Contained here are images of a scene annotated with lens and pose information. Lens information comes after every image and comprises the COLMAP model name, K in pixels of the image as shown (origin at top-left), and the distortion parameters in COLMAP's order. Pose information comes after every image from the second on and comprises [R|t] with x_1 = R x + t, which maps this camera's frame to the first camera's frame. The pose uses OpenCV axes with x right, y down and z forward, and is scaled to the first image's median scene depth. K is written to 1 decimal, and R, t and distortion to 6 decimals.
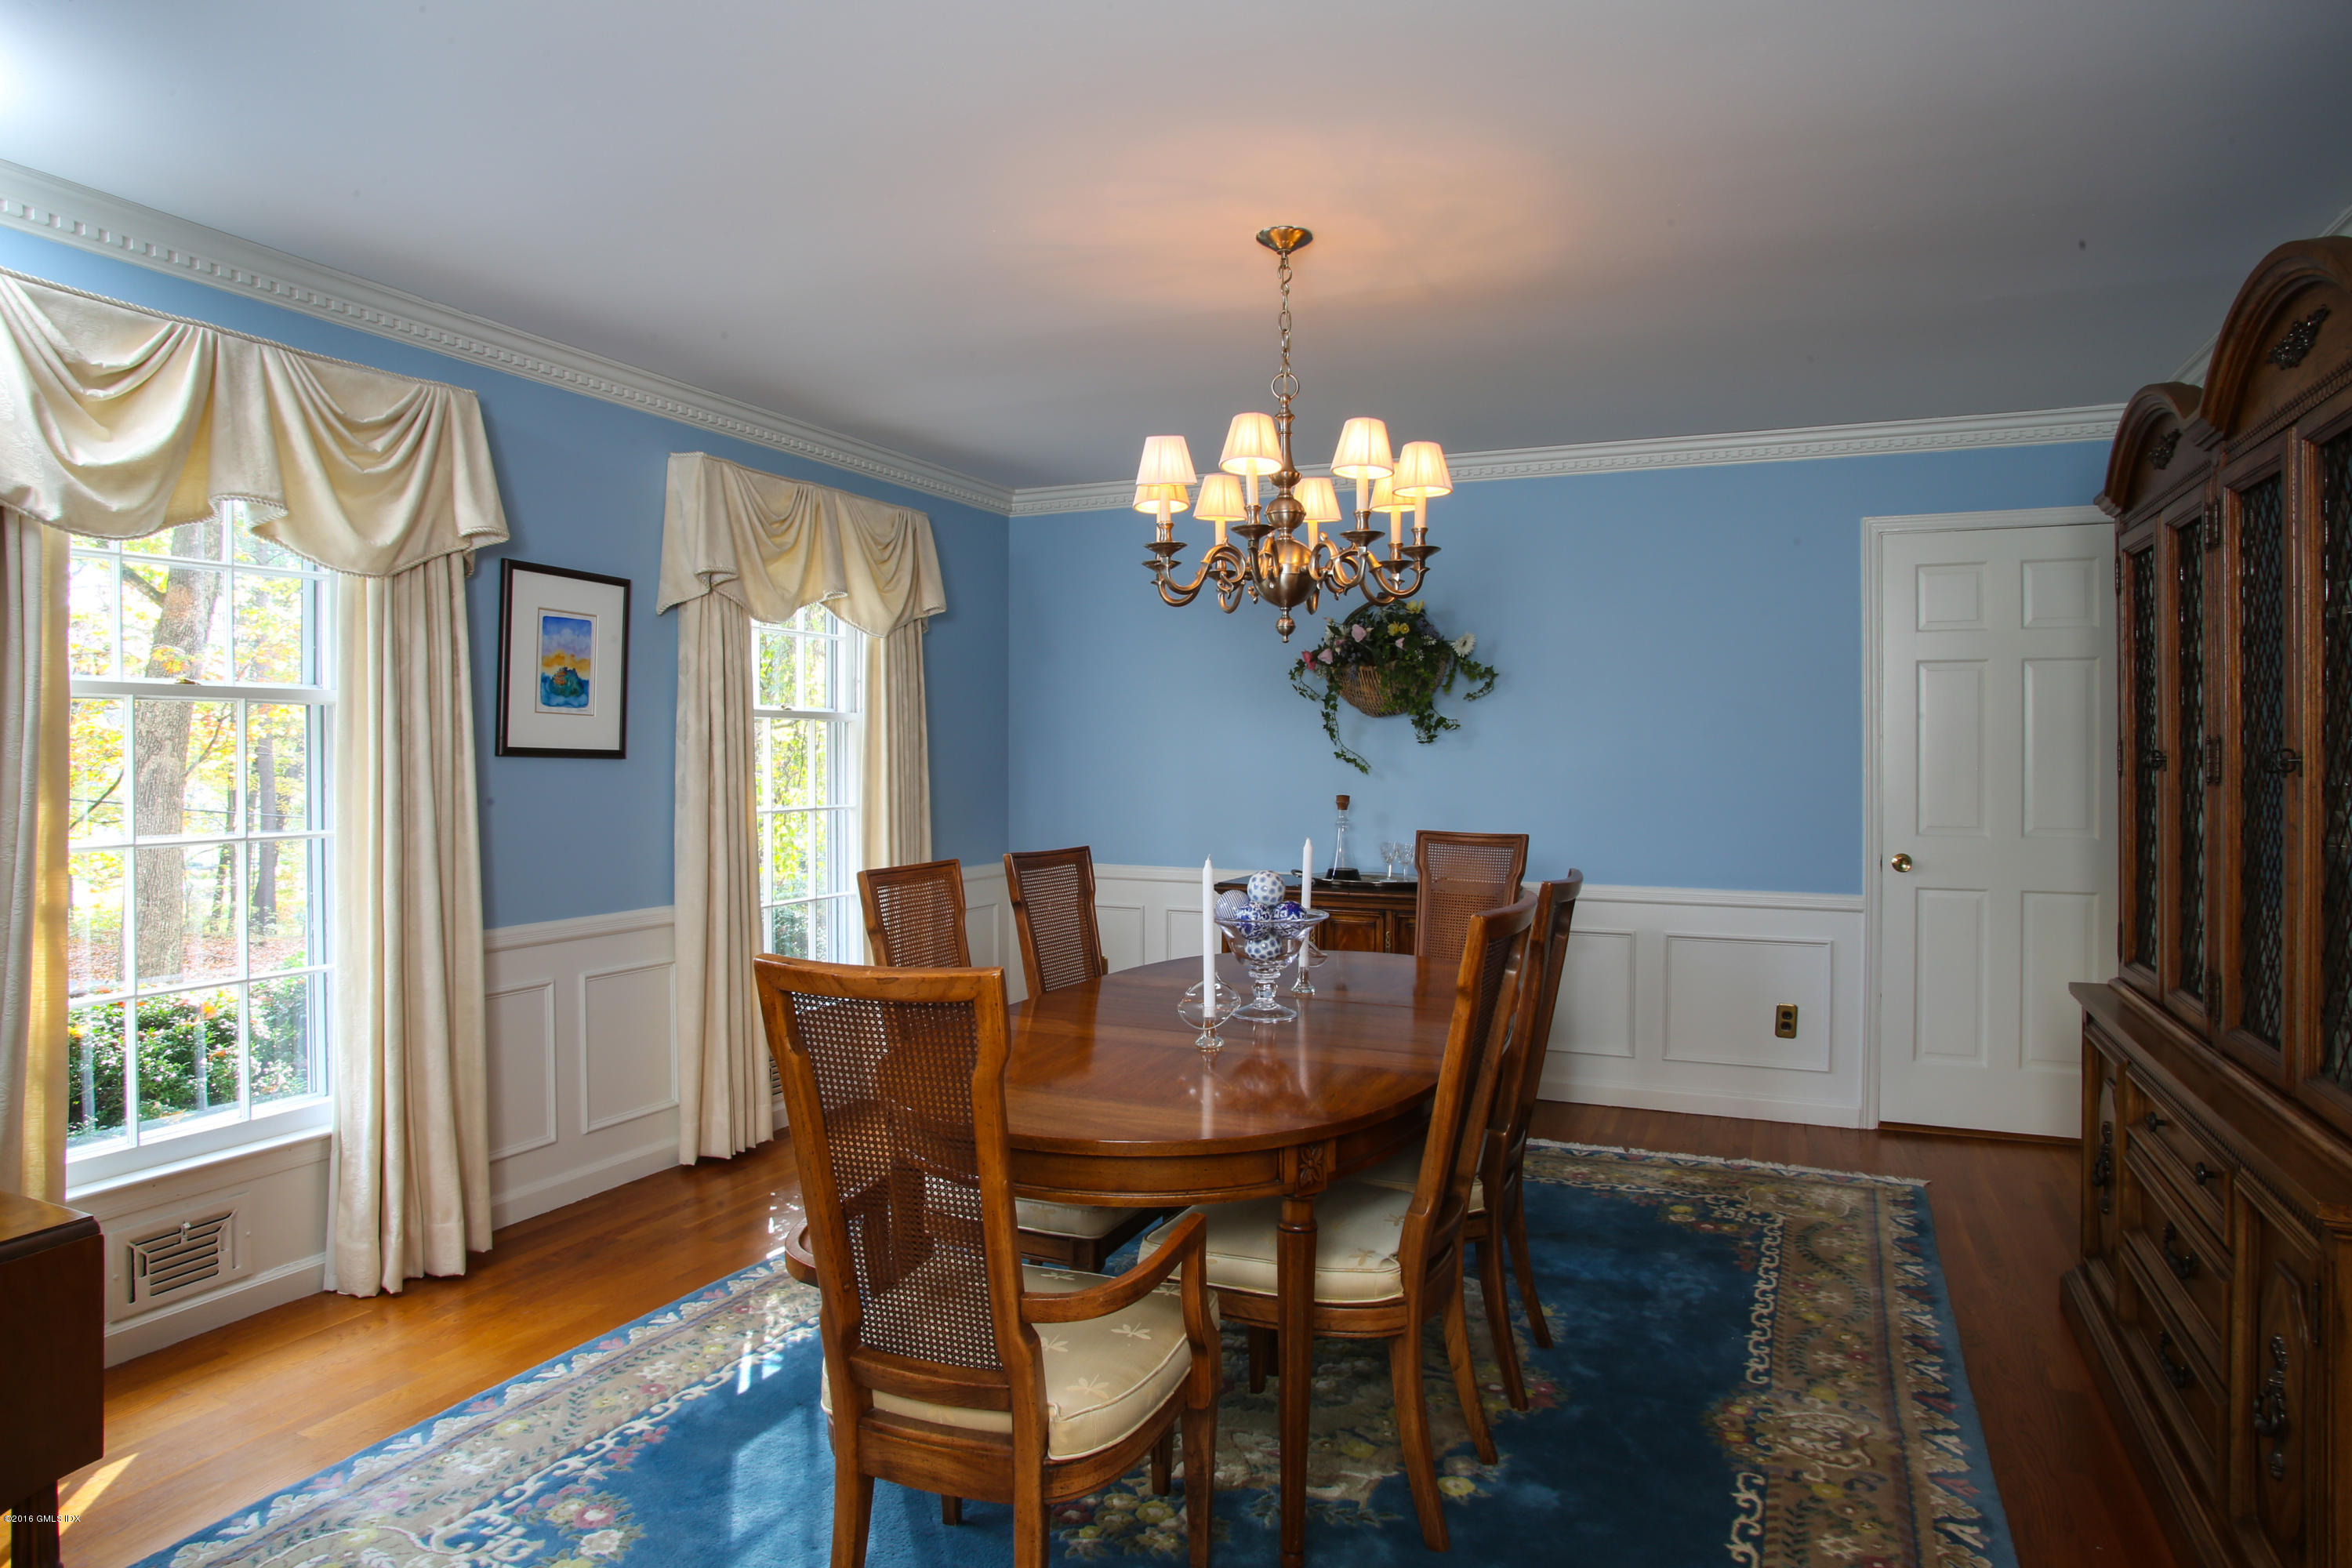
lens RADIAL K [[1461.4, 0, 1176.0], [0, 1461.4, 784.0], [0, 0, 1]] dist [0.000587, 0.000428]
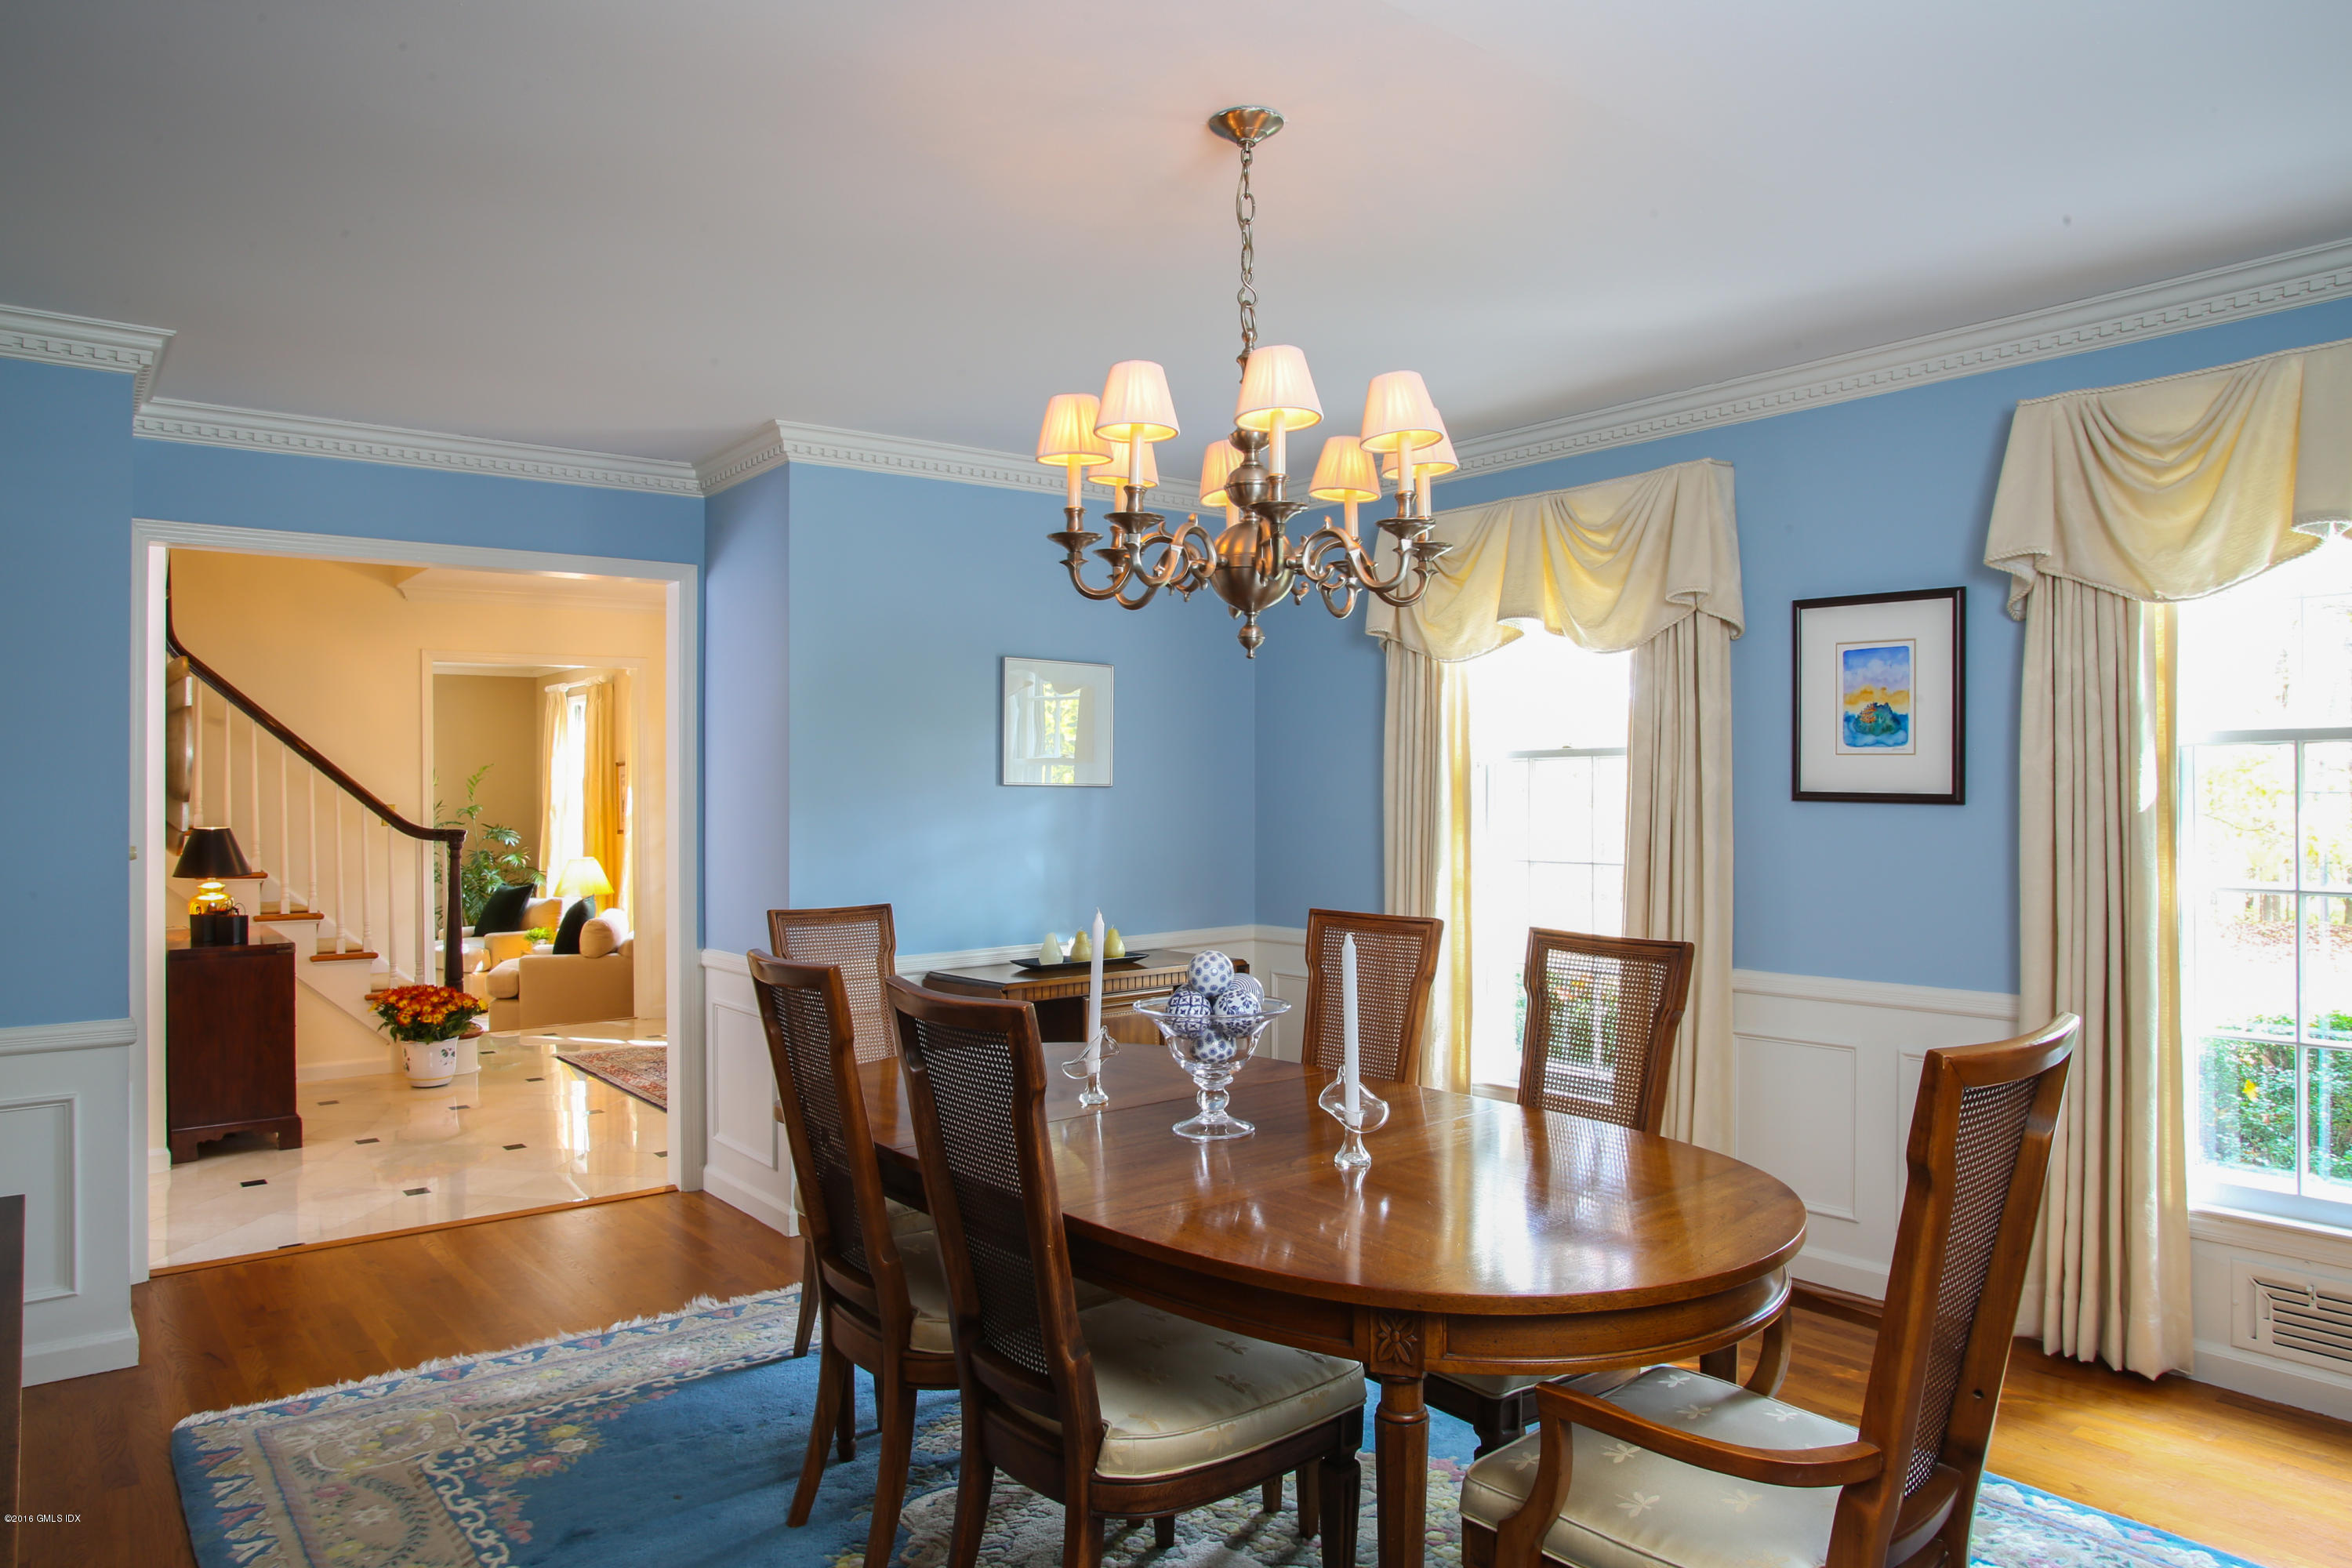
lens RADIAL K [[1476.0, 0, 1176.0], [0, 1476.0, 784.0], [0, 0, 1]] dist [0.000959, 0.000174]
pose [[-0.478010, -0.002345, -0.878351, 0.600485], [-0.012755, 0.999910, 0.004272, -0.028283], [0.878262, 0.013245, -0.477997, 1.072462]]
